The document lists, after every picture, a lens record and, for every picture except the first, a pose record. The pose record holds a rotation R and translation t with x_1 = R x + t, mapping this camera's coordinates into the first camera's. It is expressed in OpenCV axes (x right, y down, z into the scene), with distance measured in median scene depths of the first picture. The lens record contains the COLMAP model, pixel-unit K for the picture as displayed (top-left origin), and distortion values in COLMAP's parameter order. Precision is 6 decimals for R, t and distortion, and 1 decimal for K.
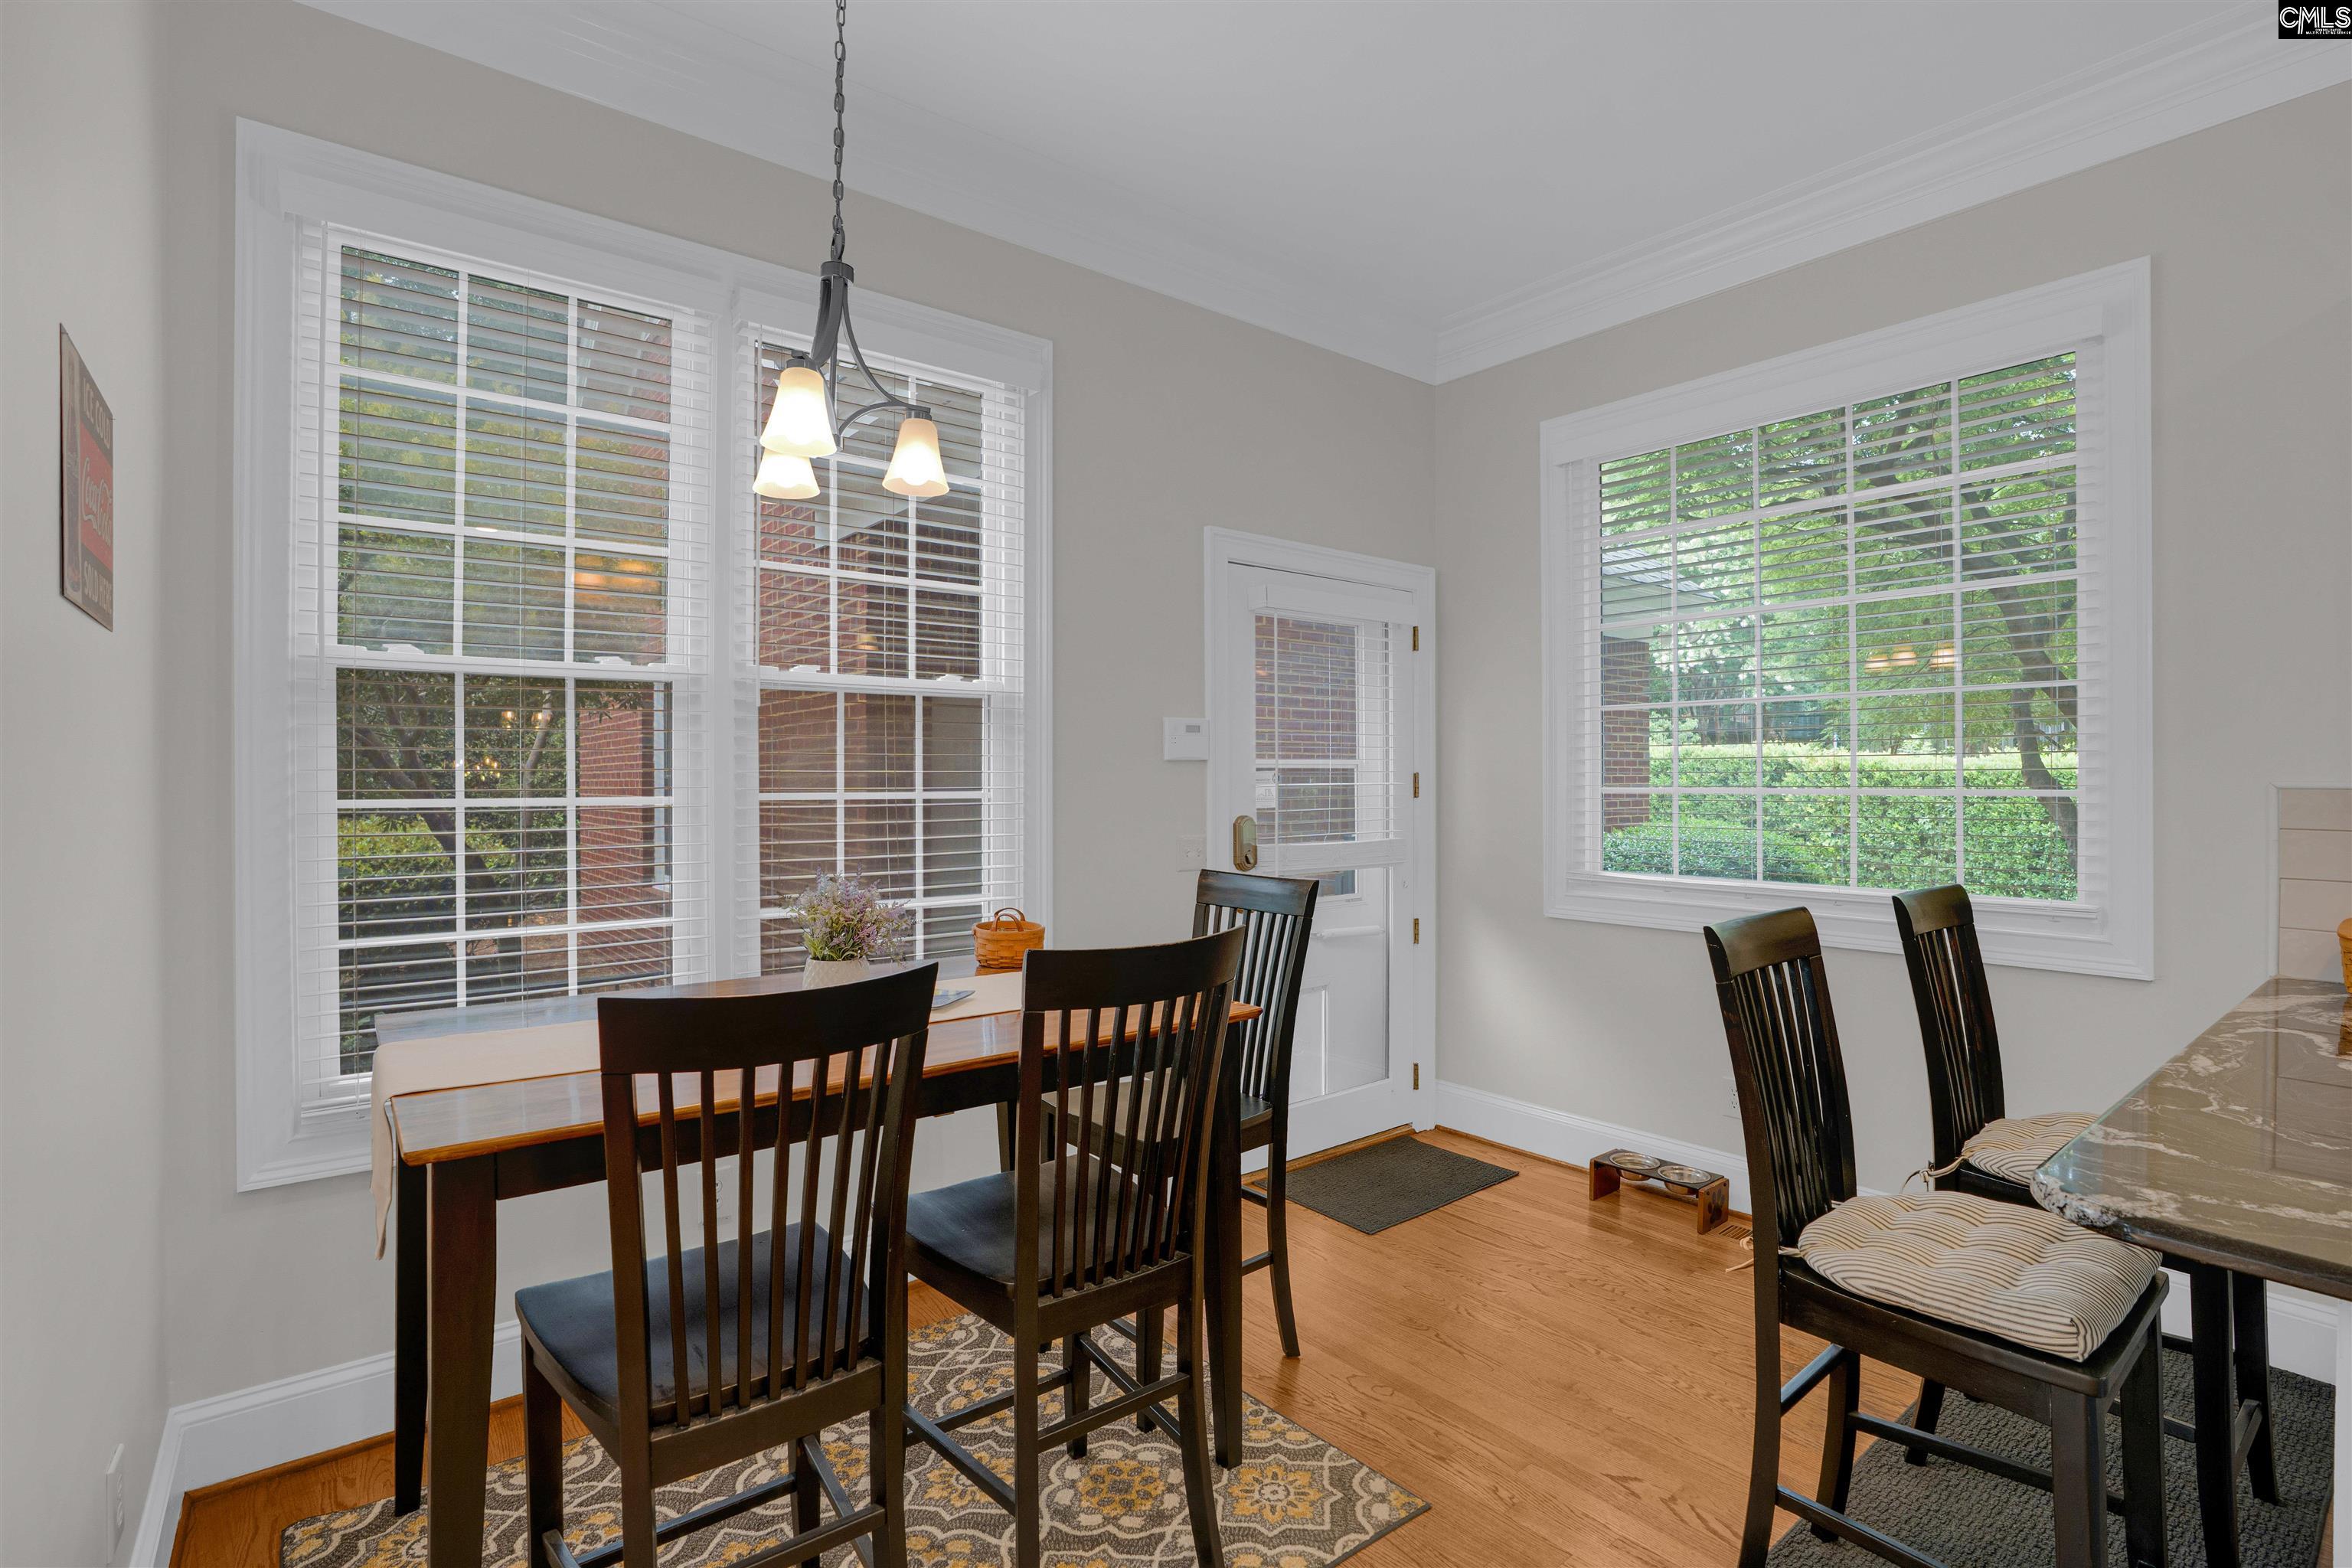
lens RADIAL K [[1101.1, 0, 1191.1], [0, 1101.1, 782.7], [0, 0, 1]] dist [-0.082466, 0.042470]
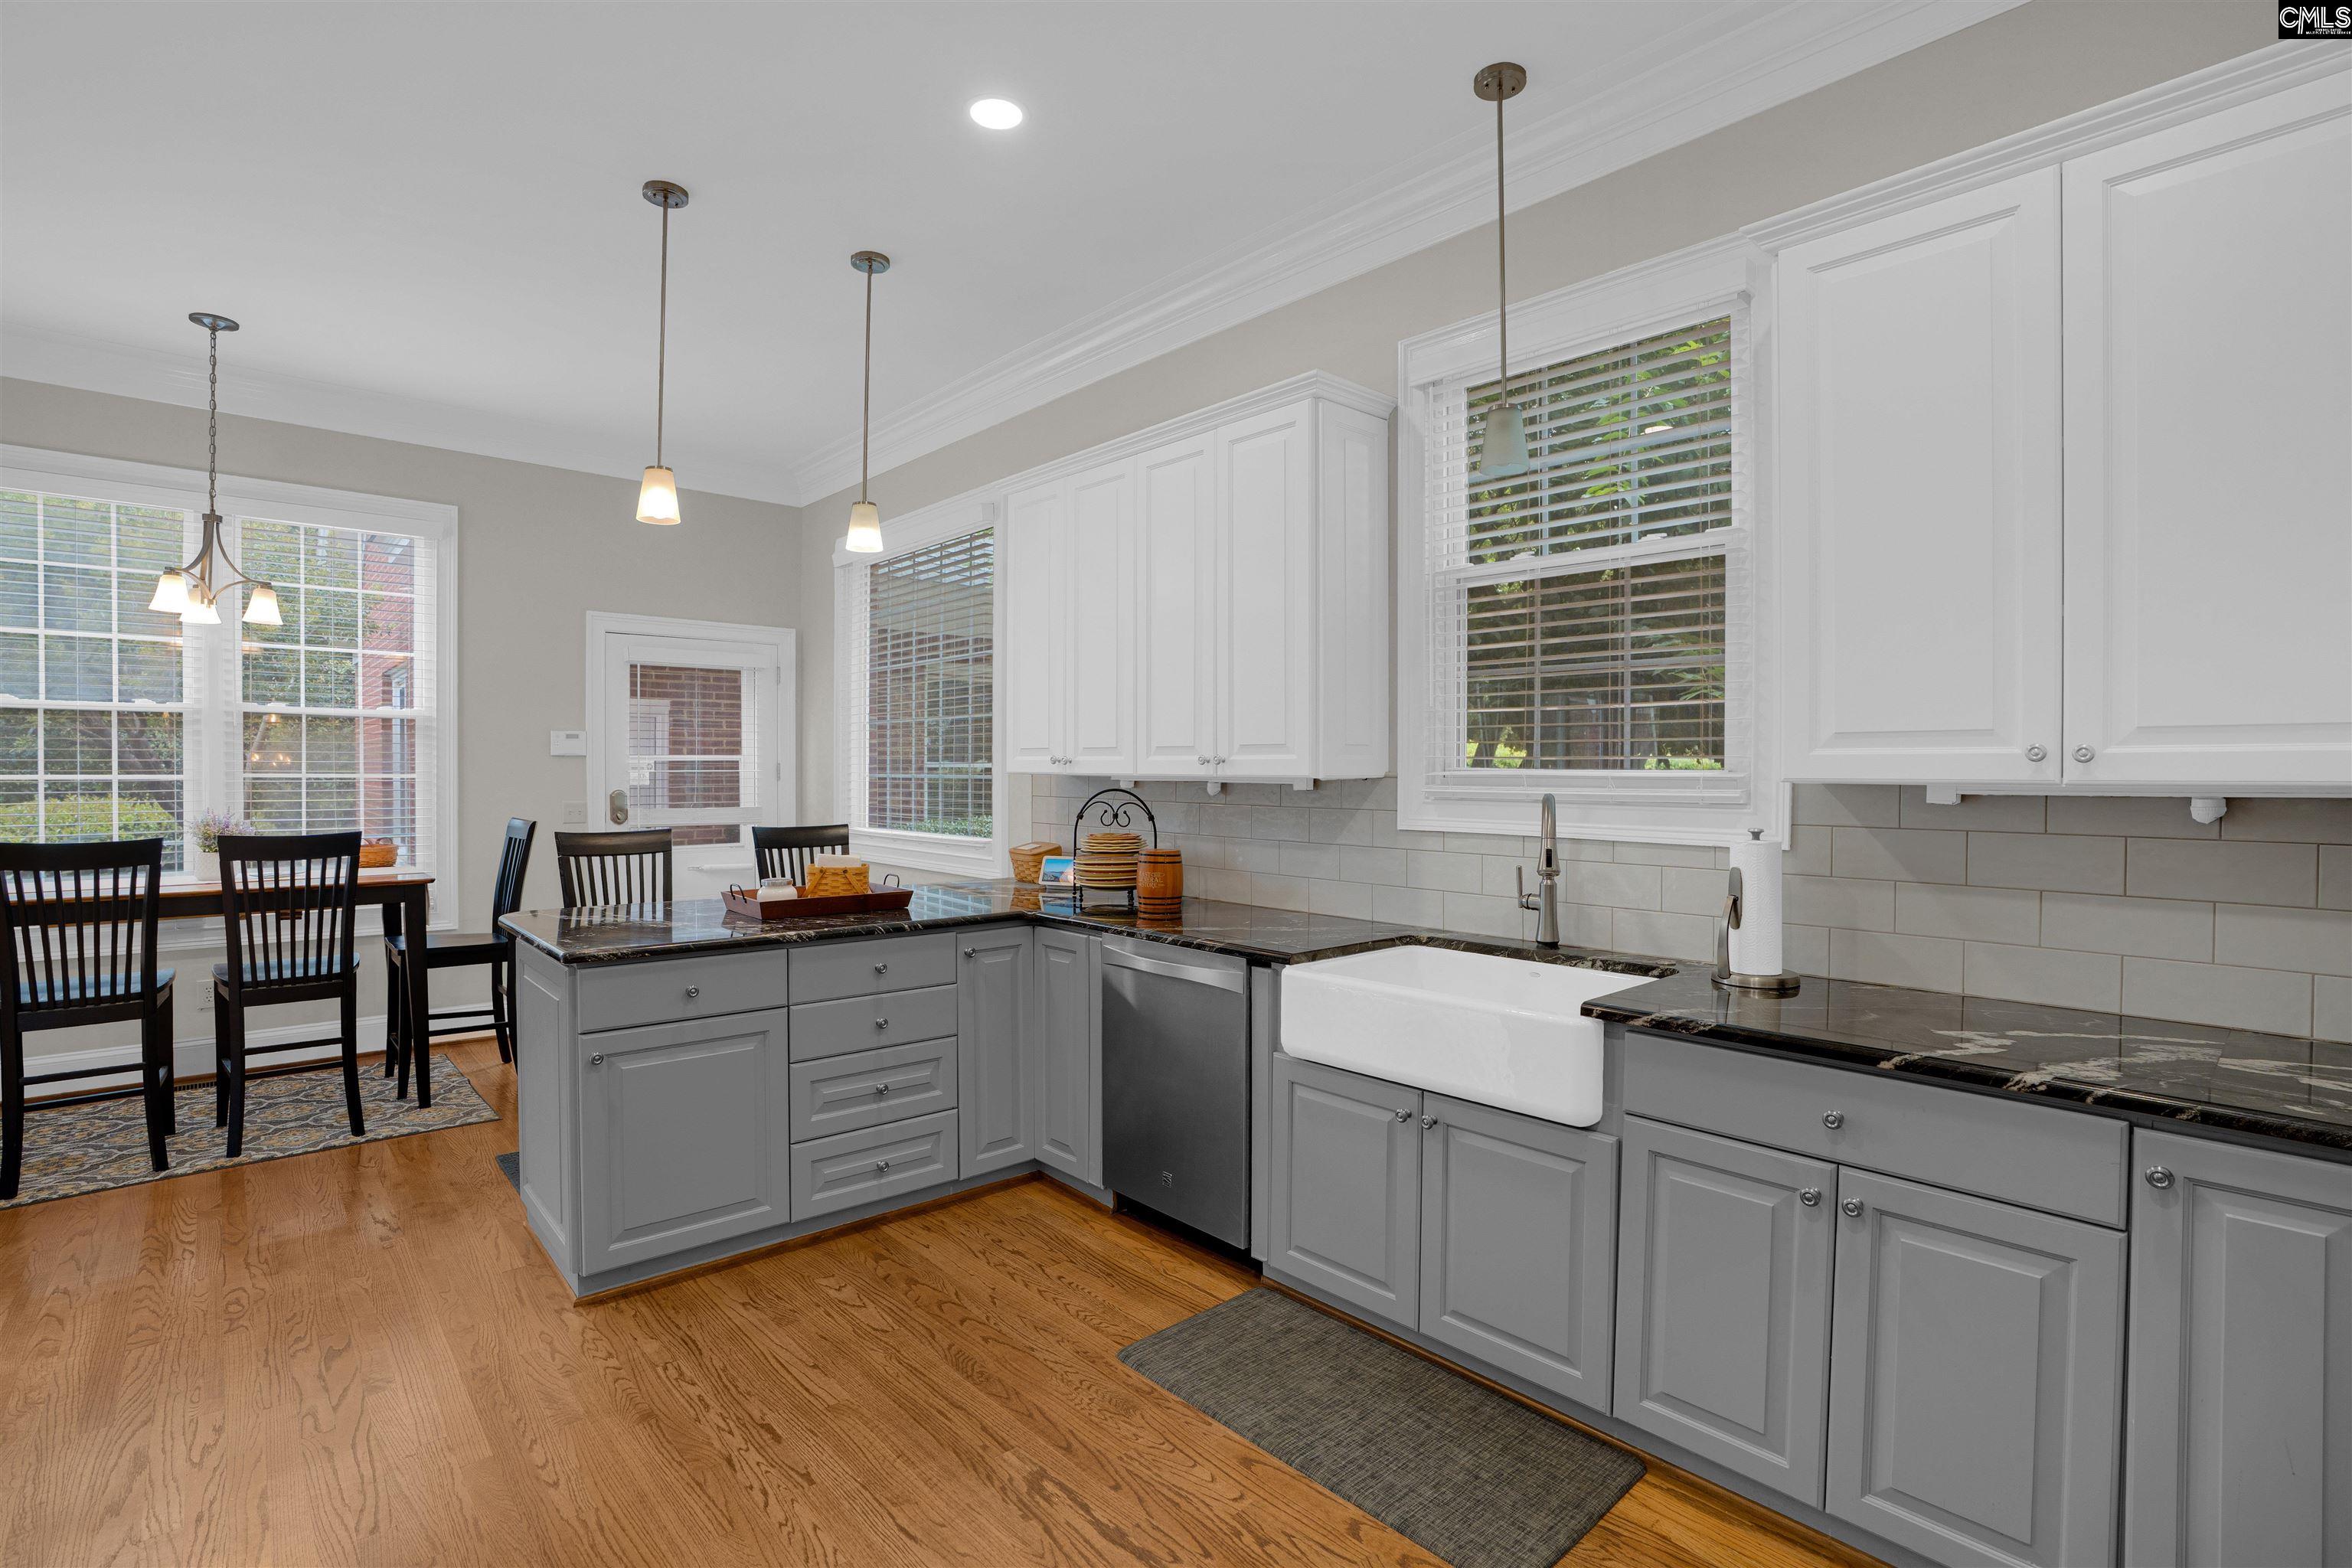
lens RADIAL K [[1101.1, 0, 1191.1], [0, 1101.1, 782.7], [0, 0, 1]] dist [-0.082466, 0.042470]
pose [[0.998854, 0.004107, 0.047678, 1.127397], [-0.004540, 0.999949, 0.008966, 0.002279], [-0.047639, -0.009172, 0.998823, -0.865392]]
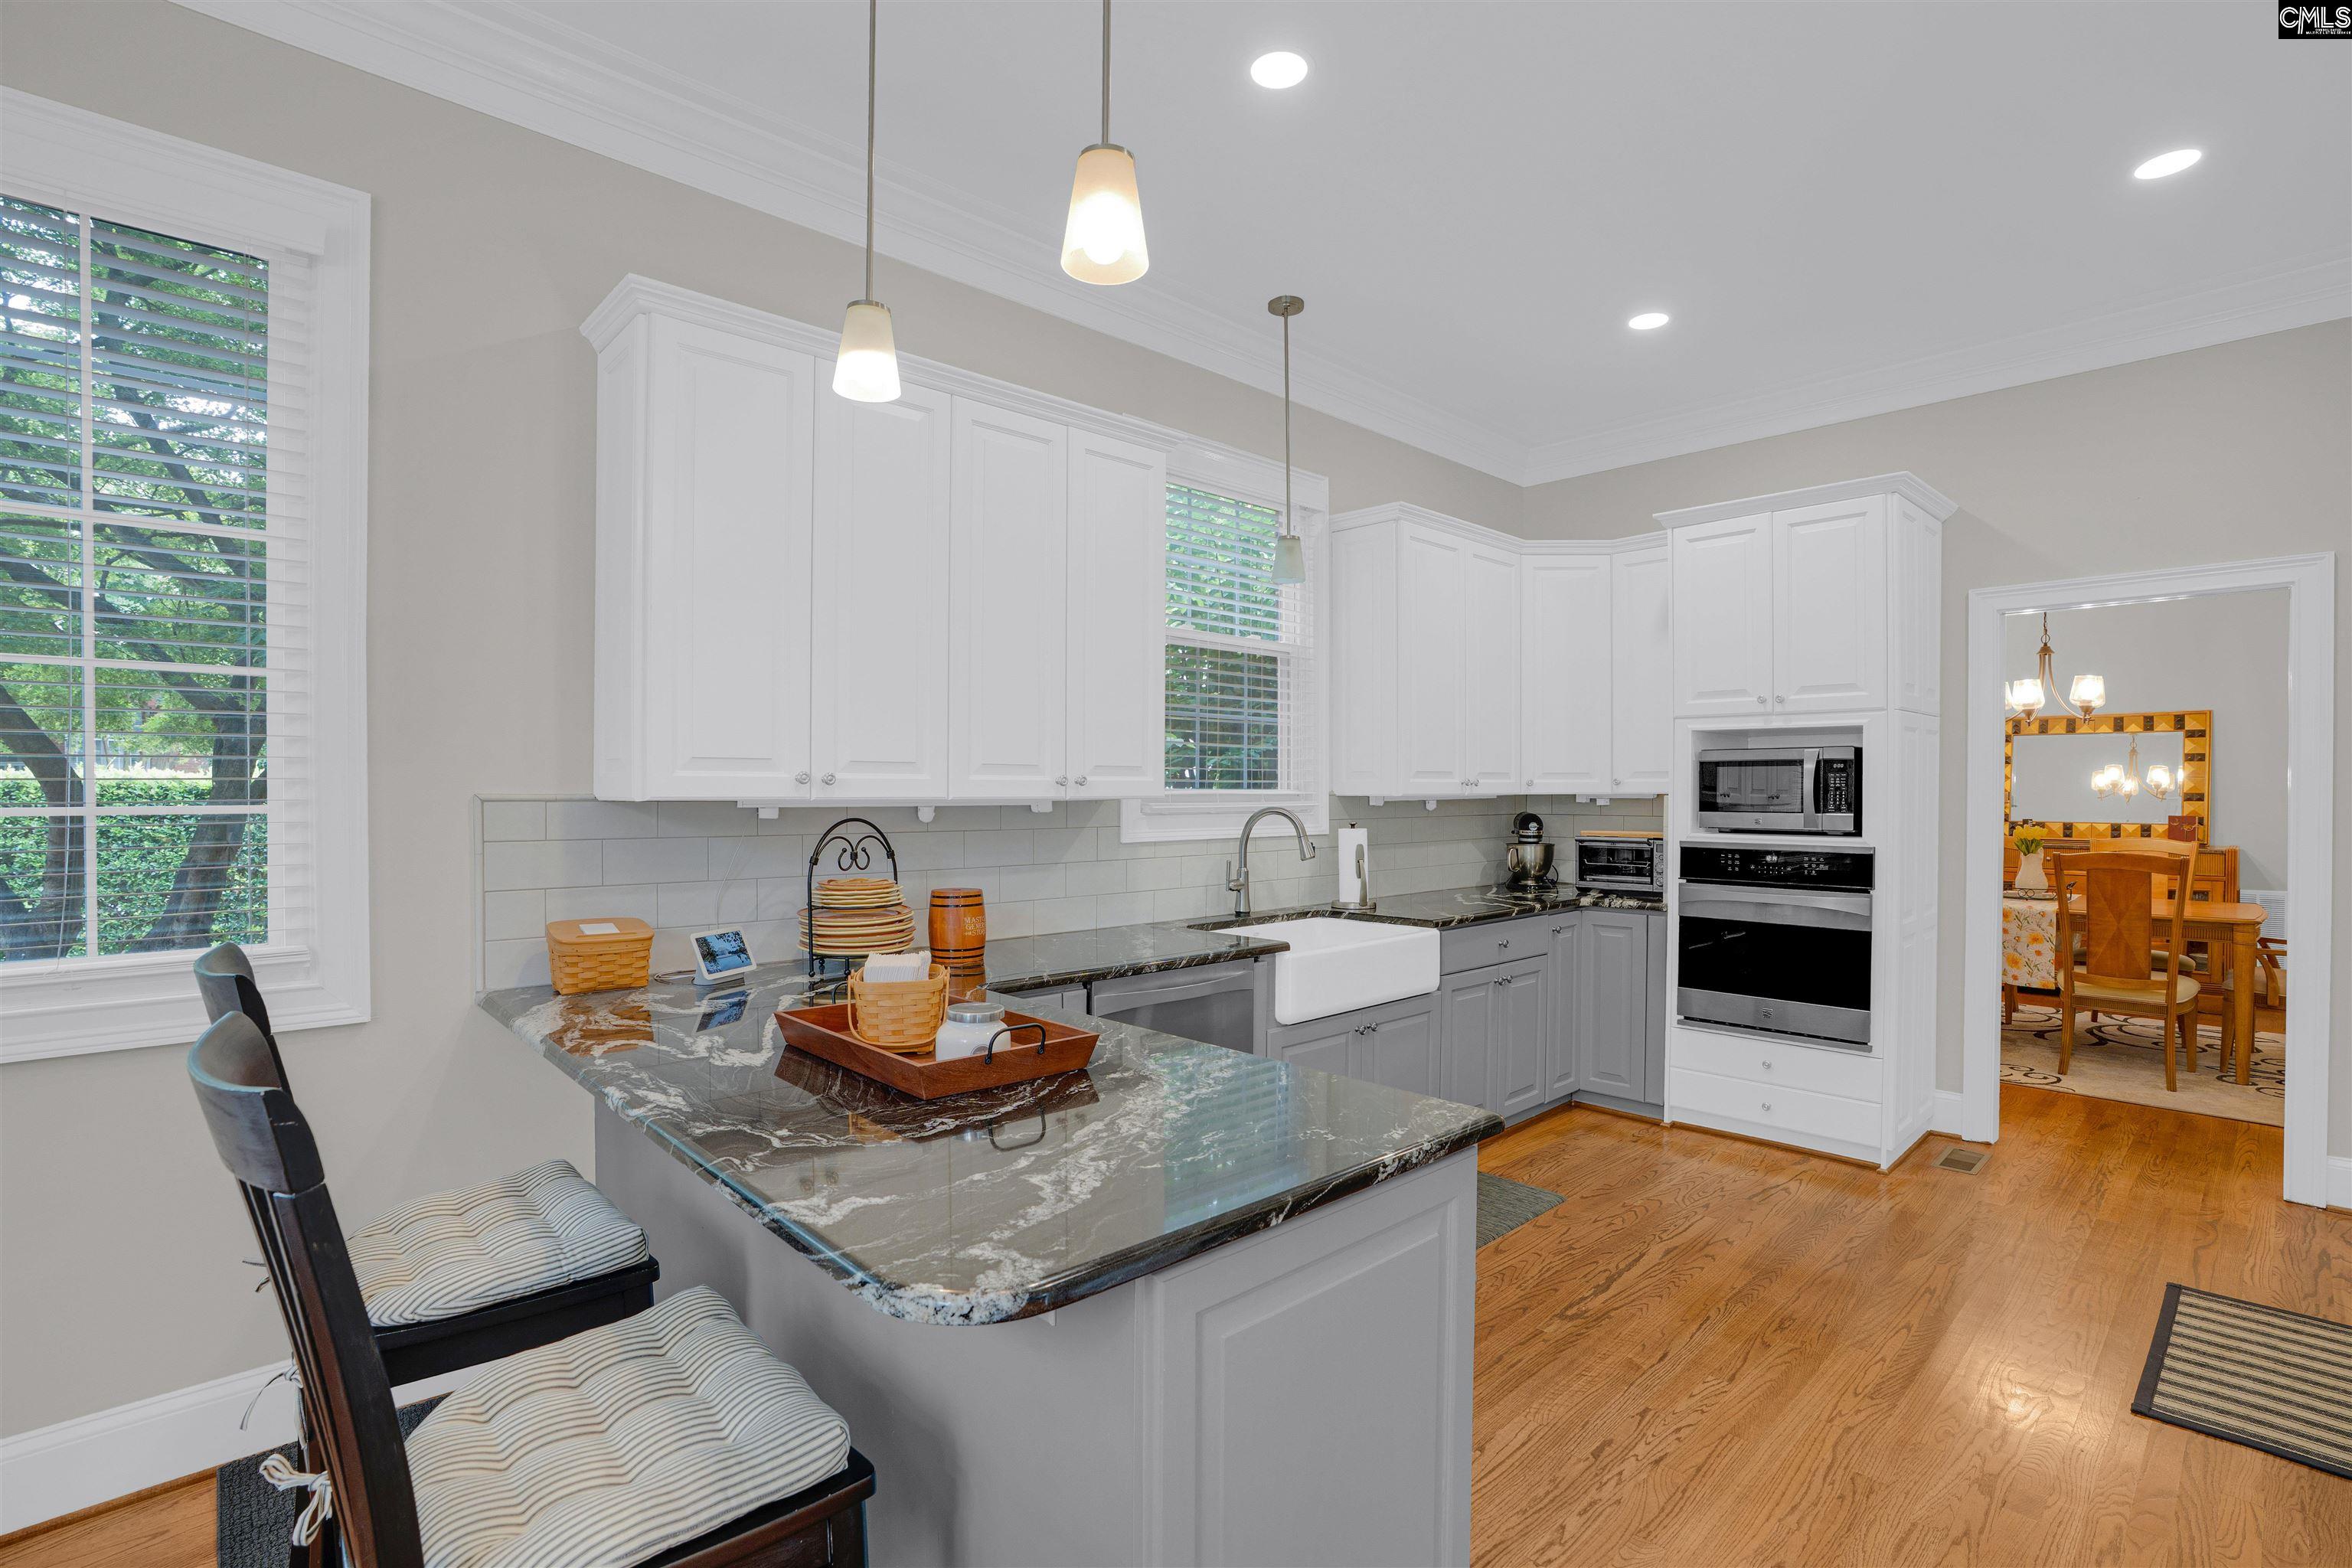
lens RADIAL K [[1101.1, 0, 1191.1], [0, 1101.1, 782.7], [0, 0, 1]] dist [-0.082466, 0.042470]
pose [[-0.065170, 0.008652, 0.997837, -0.009361], [0.004330, 0.999955, -0.008388, 0.000029], [-0.997865, 0.003774, -0.065204, 0.386224]]
